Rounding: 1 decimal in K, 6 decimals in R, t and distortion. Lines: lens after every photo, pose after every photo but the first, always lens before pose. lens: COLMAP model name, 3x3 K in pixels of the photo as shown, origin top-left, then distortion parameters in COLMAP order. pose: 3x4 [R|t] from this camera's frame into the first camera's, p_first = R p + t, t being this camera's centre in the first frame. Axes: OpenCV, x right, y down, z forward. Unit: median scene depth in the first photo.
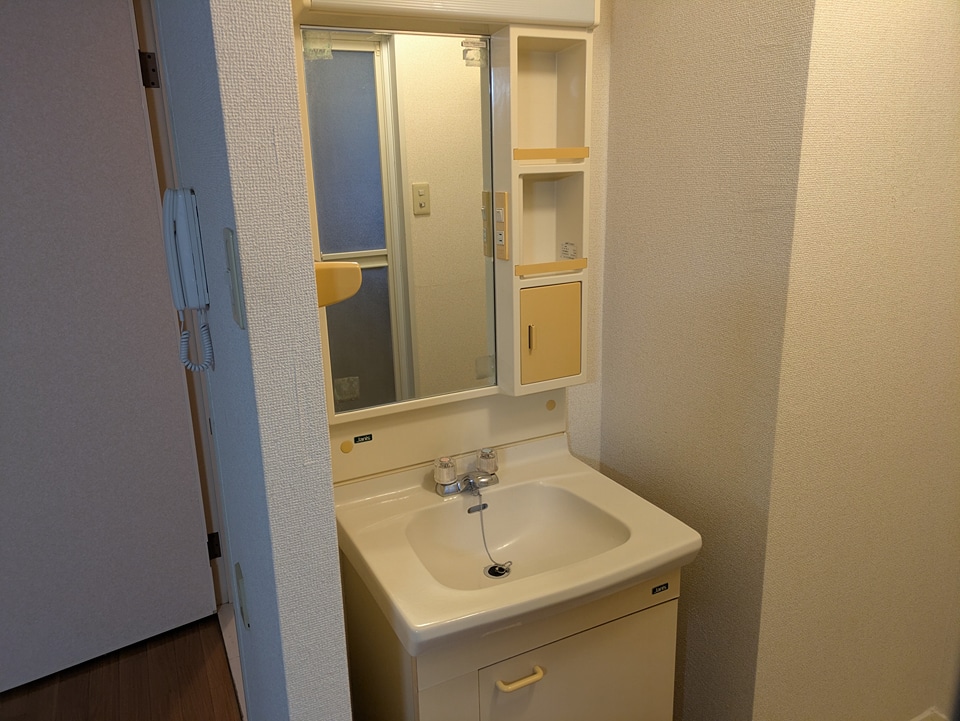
lens RADIAL K [[713.4, 0, 480.0], [0, 713.4, 360.5], [0, 0, 1]] dist [0.081546, -0.091951]
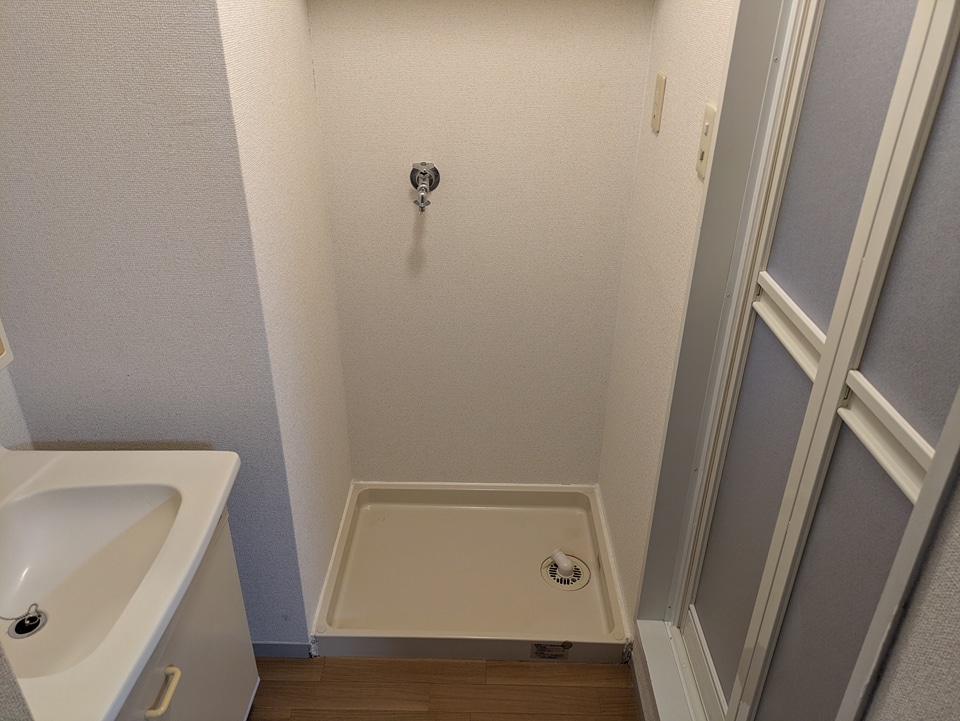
lens RADIAL K [[713.4, 0, 480.0], [0, 713.4, 360.5], [0, 0, 1]] dist [0.081546, -0.091951]
pose [[0.454695, -0.400210, 0.795666, -0.300583], [0.221091, 0.916113, 0.334447, -0.144424], [-0.862770, 0.023843, 0.505035, 0.181238]]
